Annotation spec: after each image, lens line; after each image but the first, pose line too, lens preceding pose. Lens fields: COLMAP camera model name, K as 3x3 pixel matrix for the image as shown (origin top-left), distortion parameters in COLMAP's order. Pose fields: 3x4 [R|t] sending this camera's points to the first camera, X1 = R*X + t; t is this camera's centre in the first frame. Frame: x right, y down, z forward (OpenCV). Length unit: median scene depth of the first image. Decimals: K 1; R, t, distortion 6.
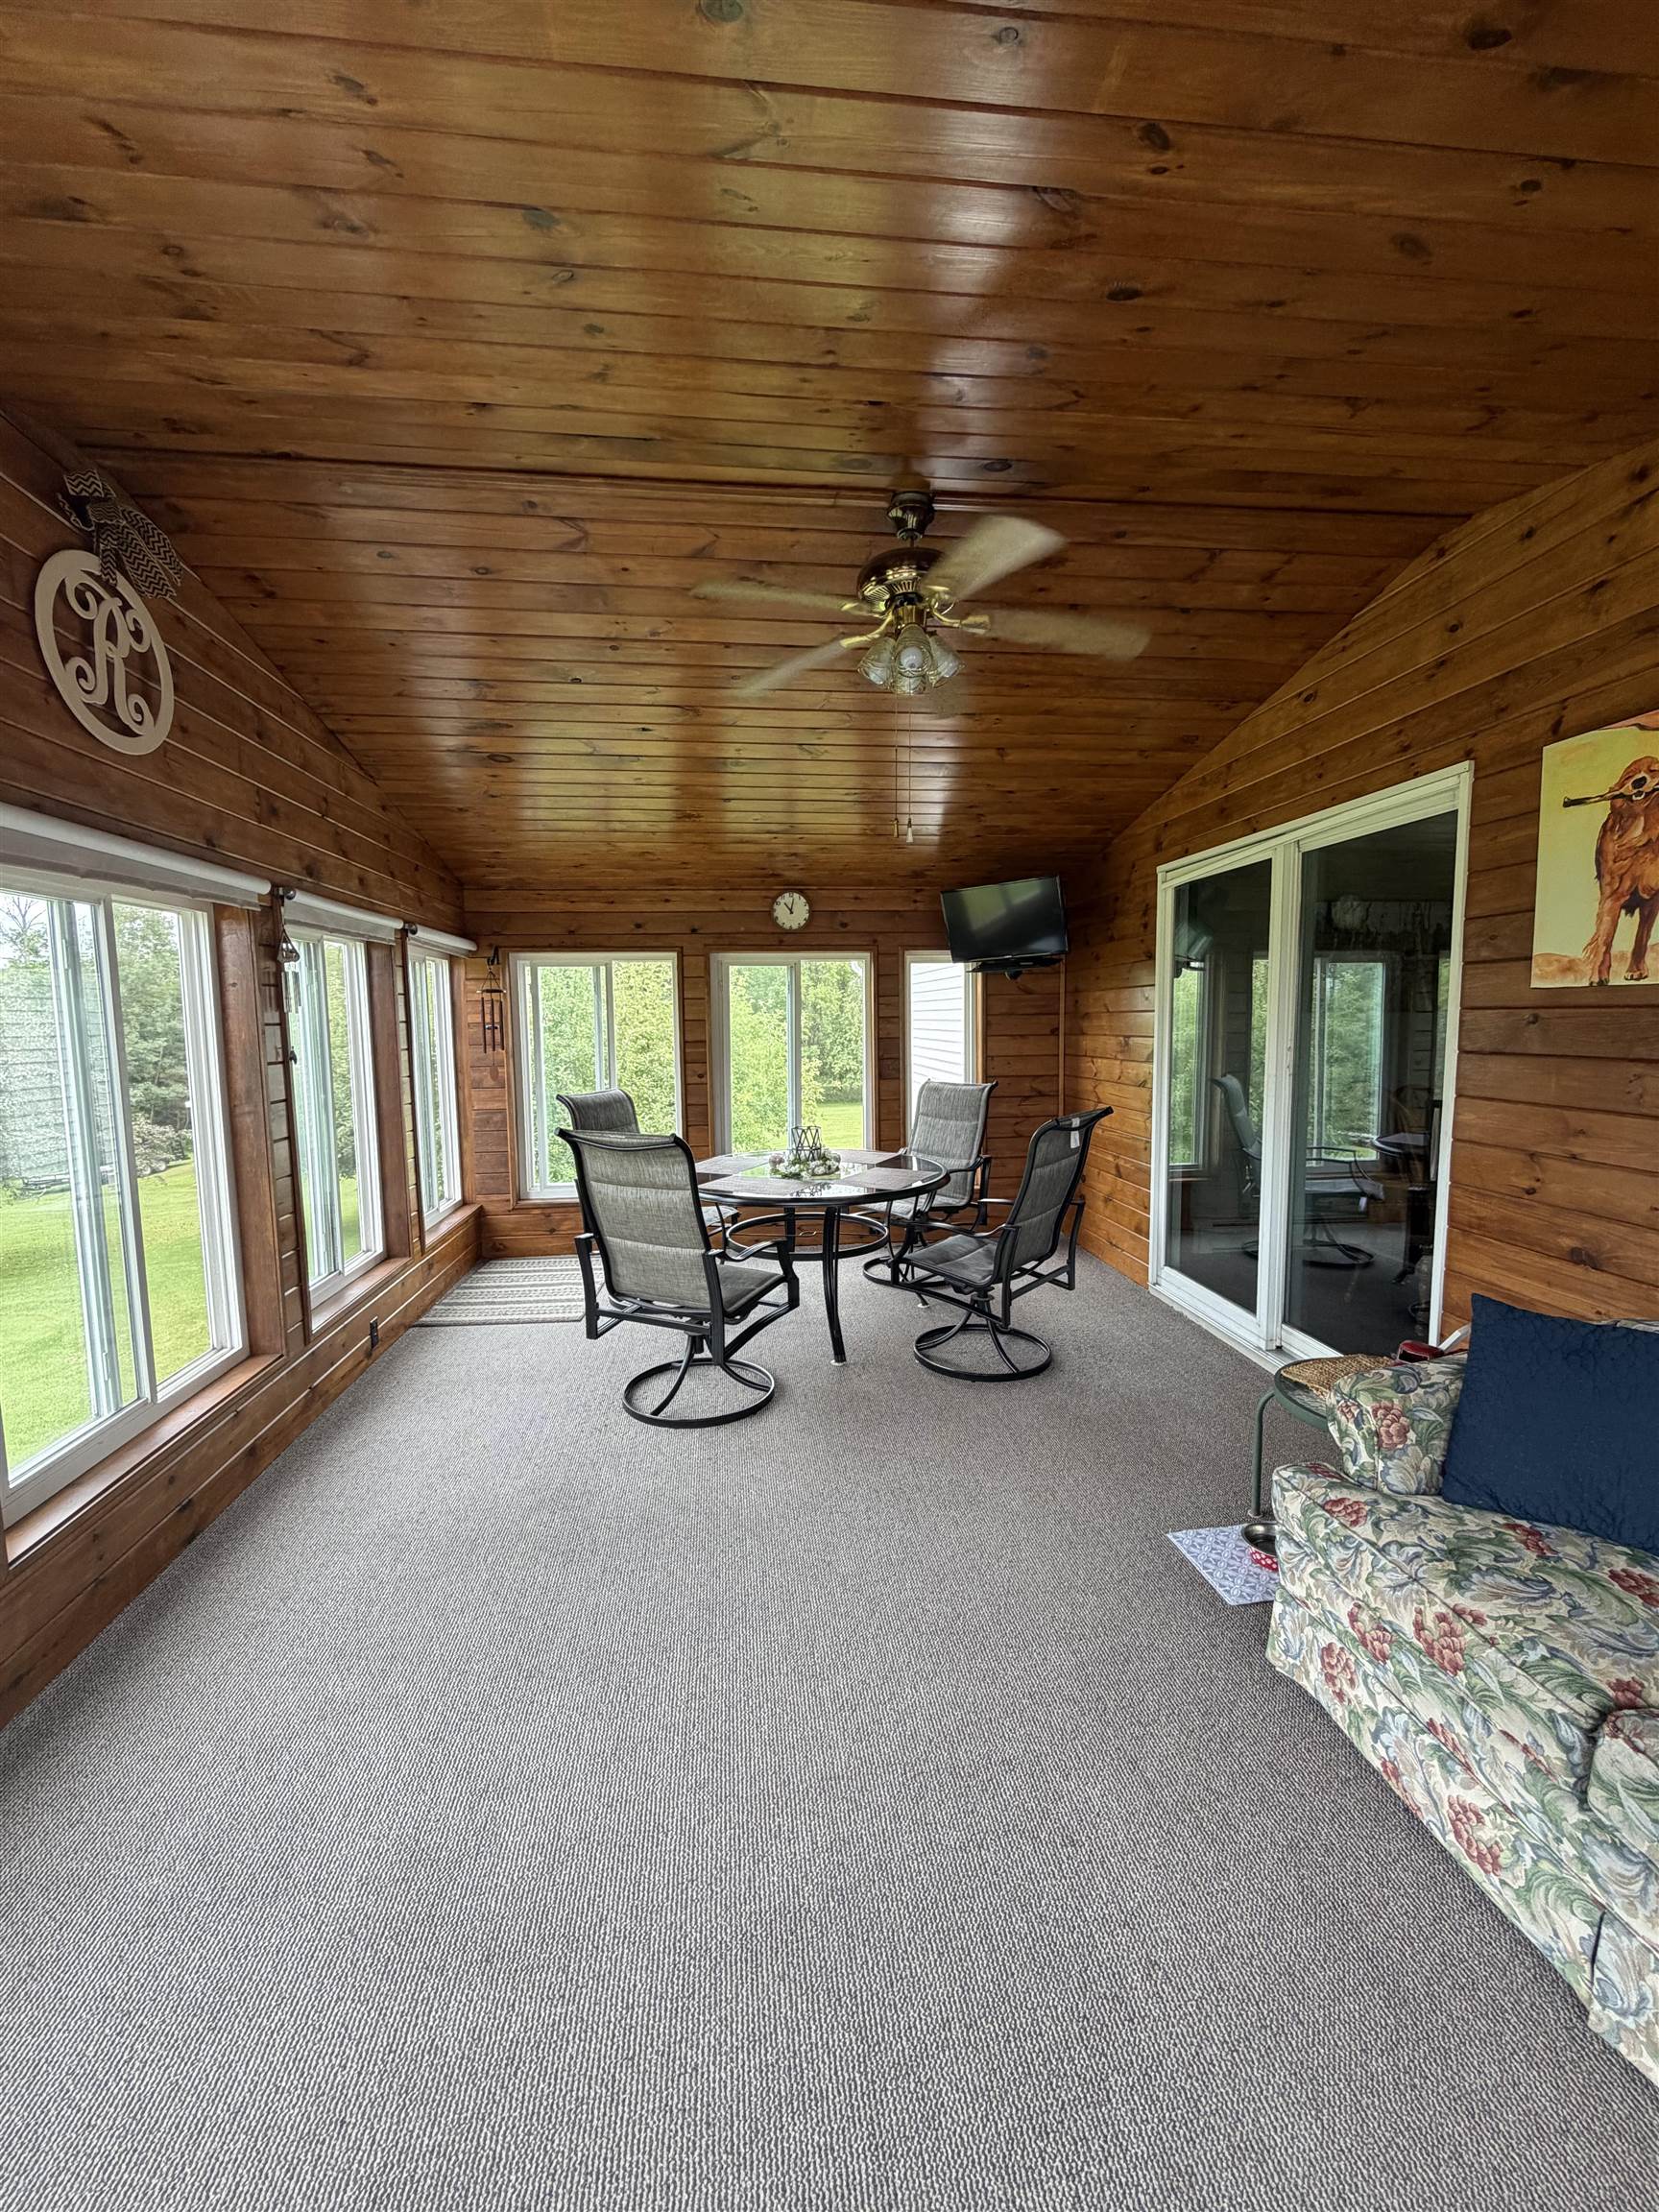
lens RADIAL K [[878.0, 0, 830.9], [0, 878.0, 1099.0], [0, 0, 1]] dist [-0.002492, -0.000005]
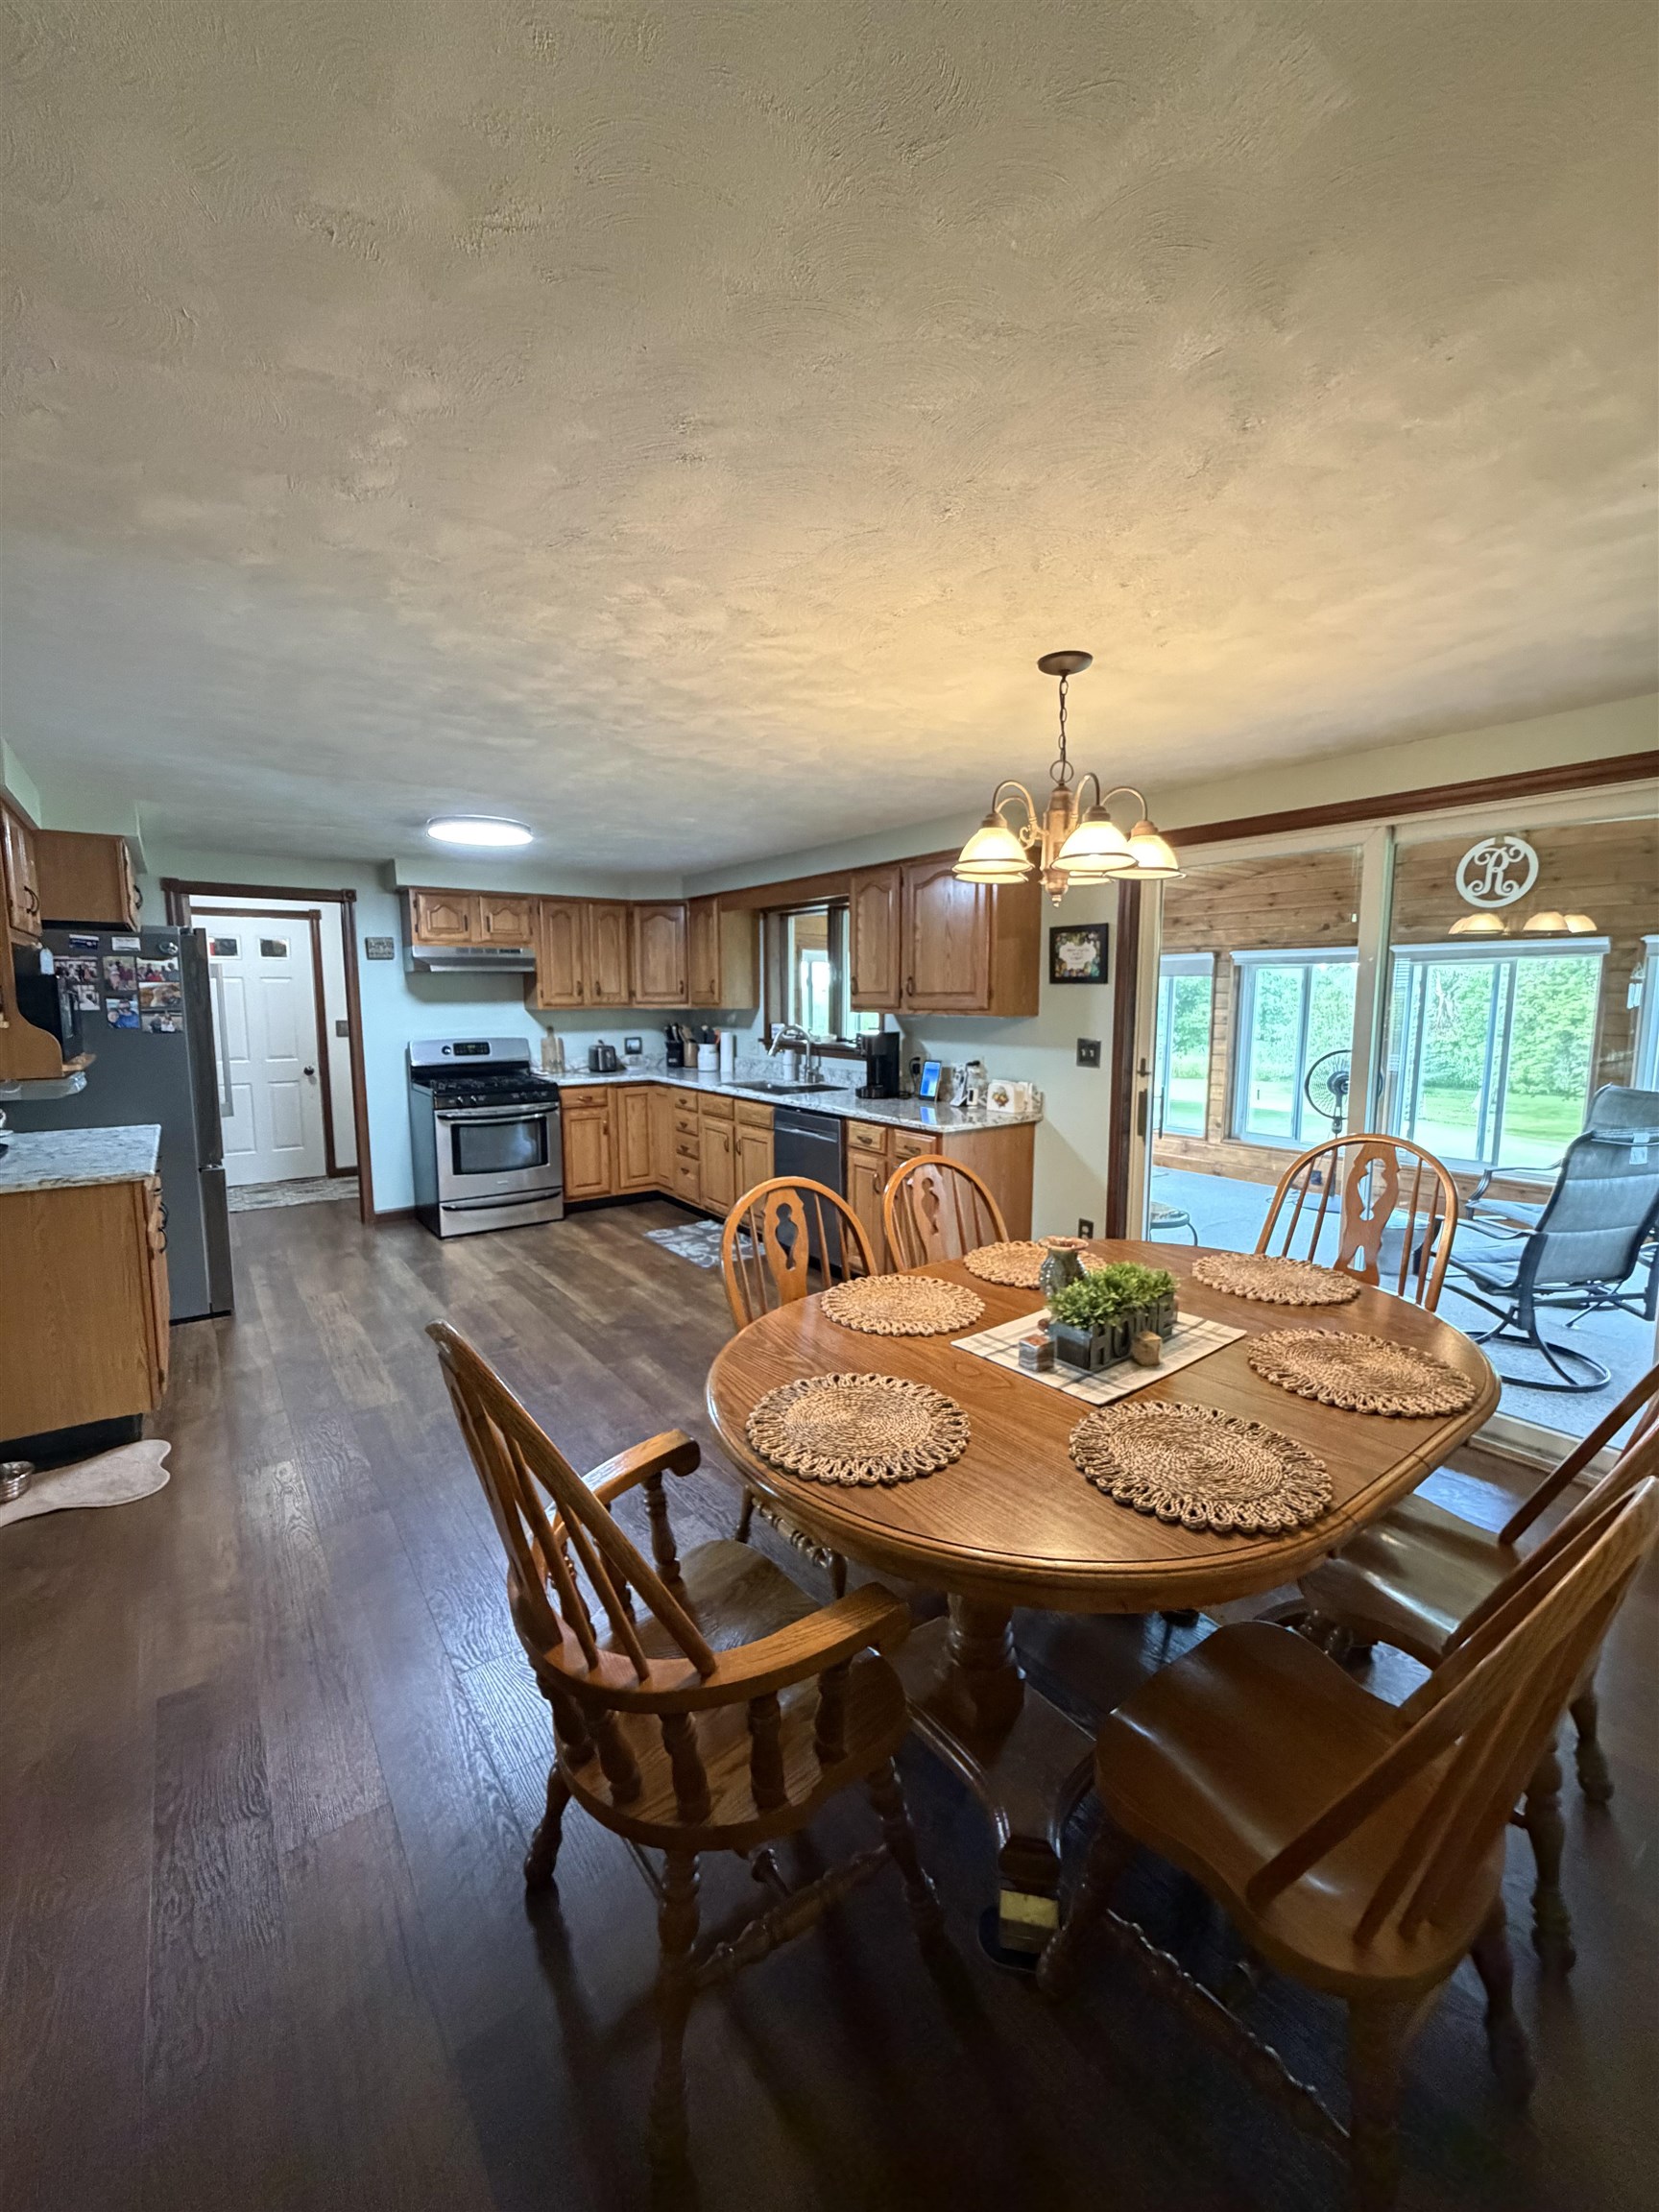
lens RADIAL K [[878.0, 0, 830.9], [0, 878.0, 1099.0], [0, 0, 1]] dist [-0.002492, -0.000005]
pose [[-0.863027, 0.057513, -0.501874, 1.758273], [-0.049119, 0.979236, 0.196683, -0.199116], [0.502765, 0.194394, -0.842282, 1.821979]]
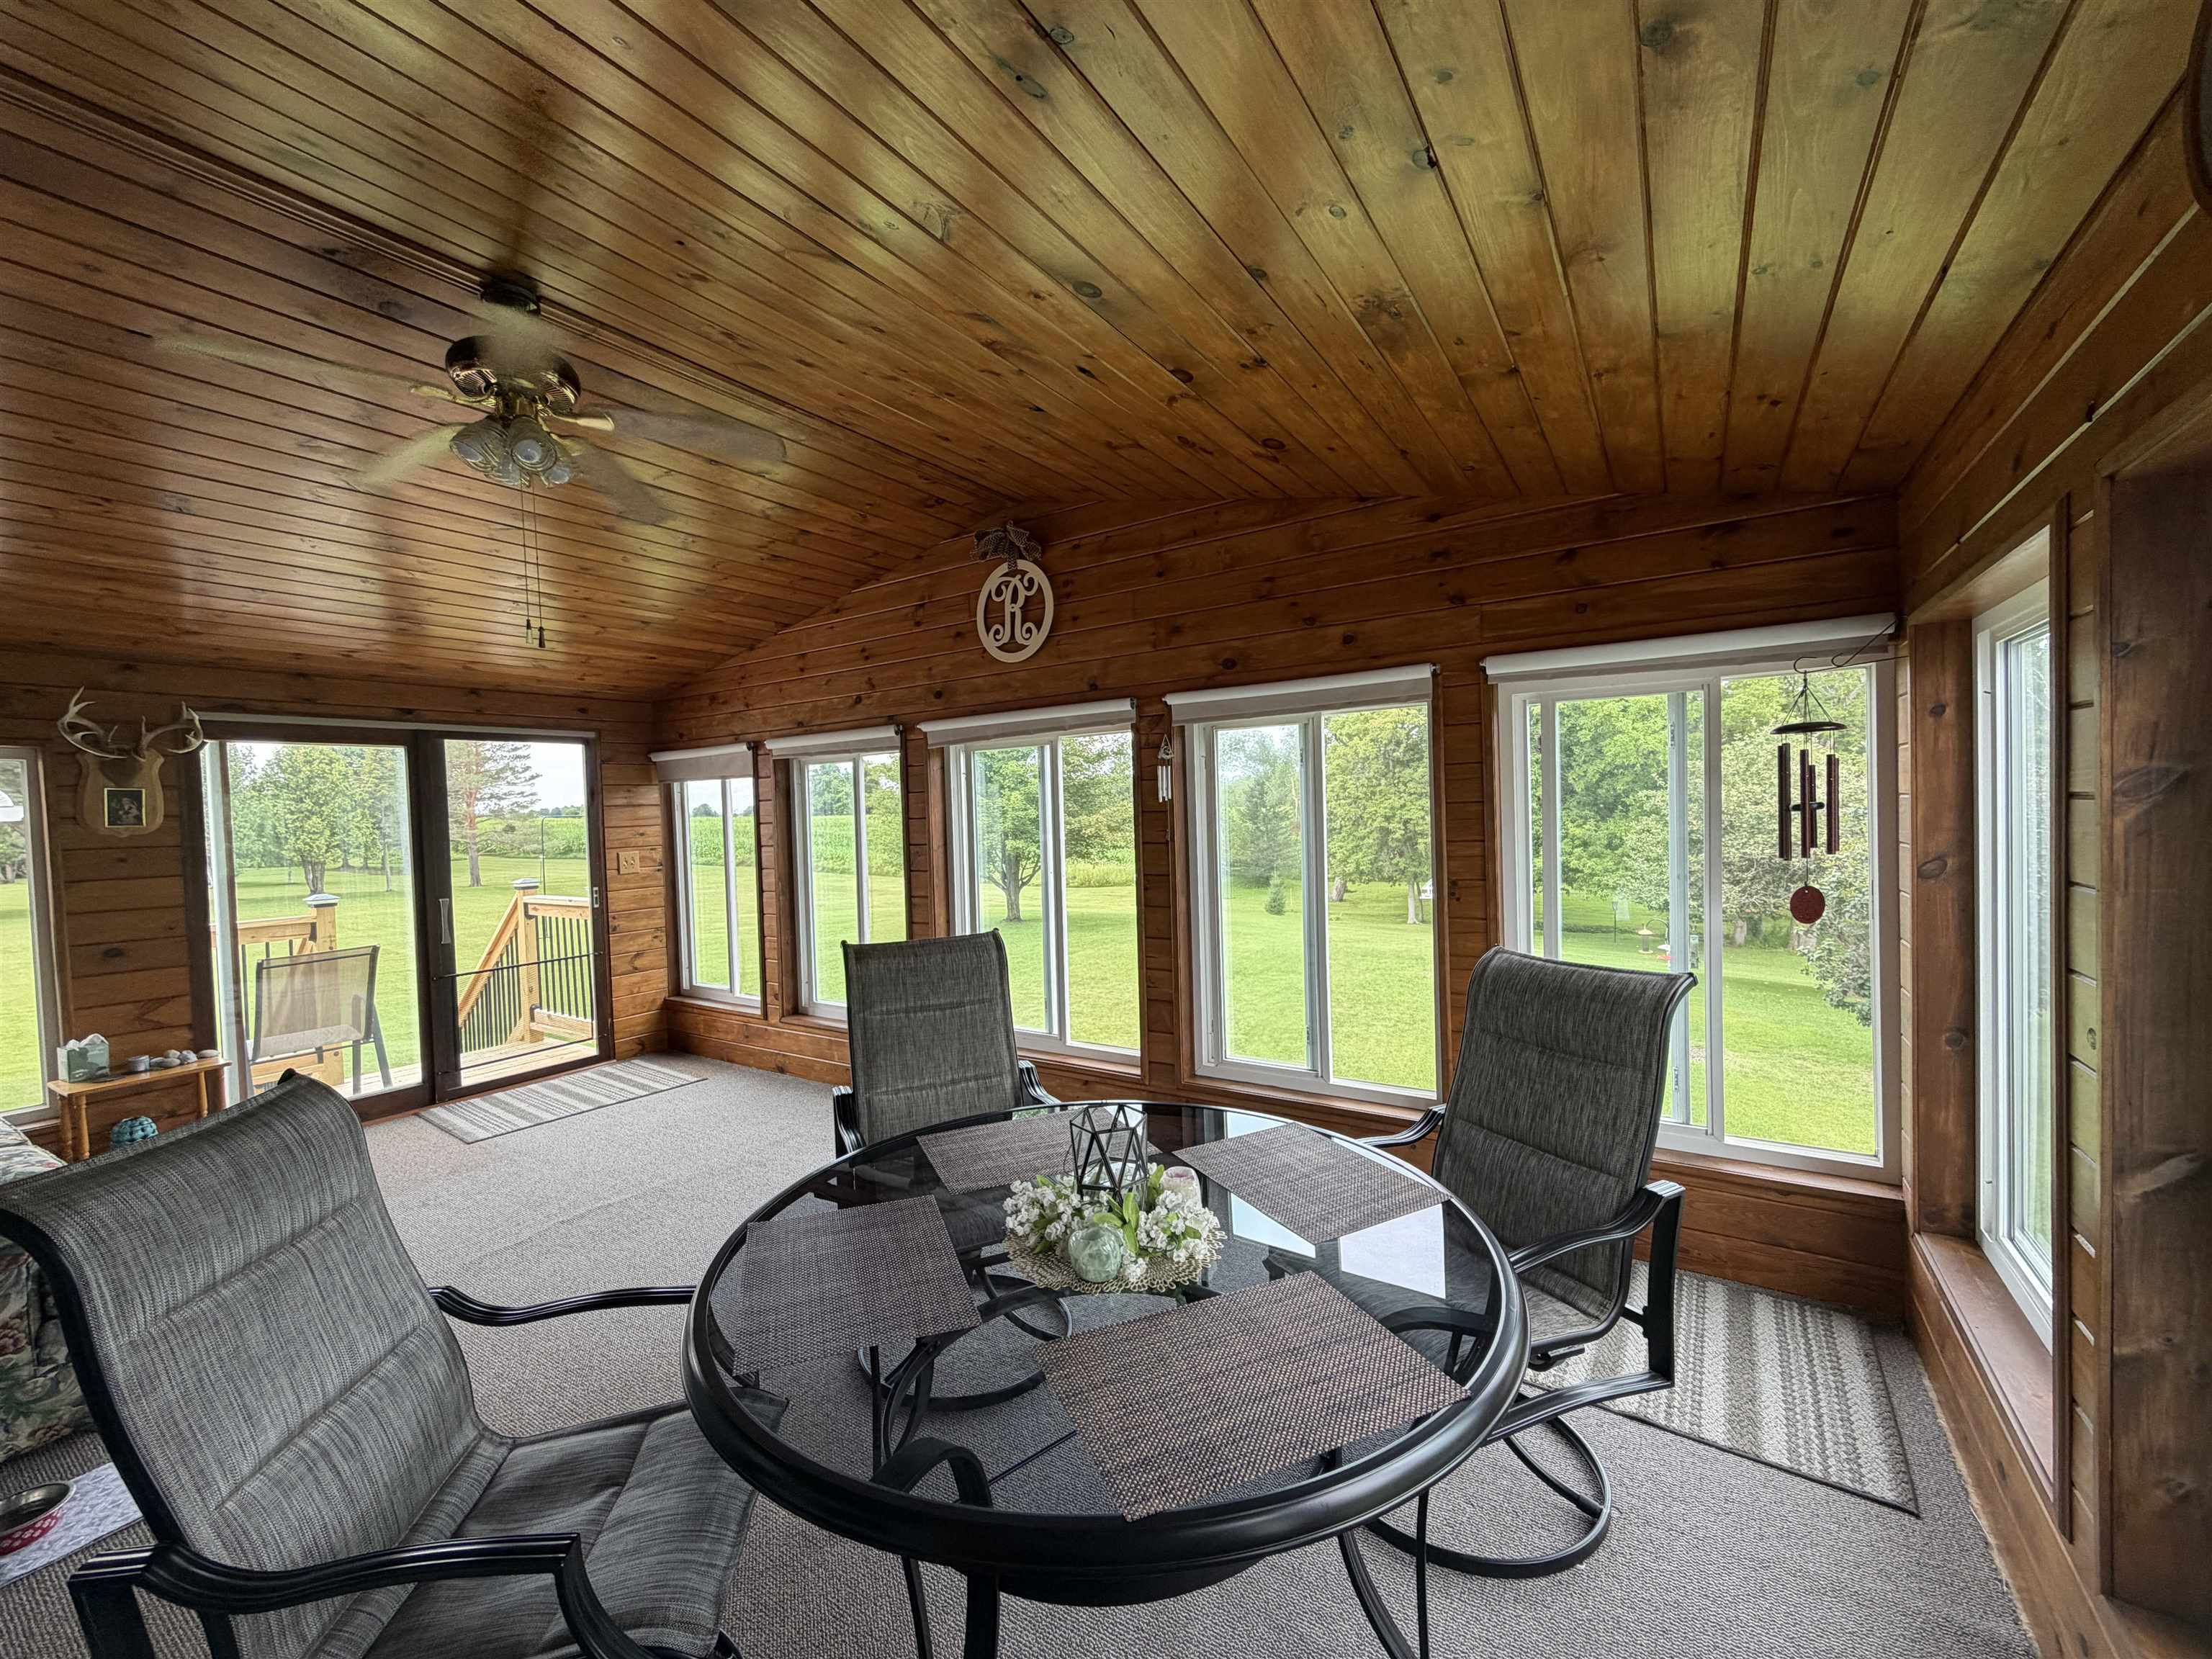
lens RADIAL K [[878.0, 0, 1102.3], [0, 878.0, 839.2], [0, 0, 1]] dist [-0.002492, -0.000005]
pose [[-0.634457, 0.048218, -0.771453, 0.367688], [-0.038794, 0.994808, 0.094083, -0.167378], [0.771984, 0.089620, -0.629292, 1.796664]]
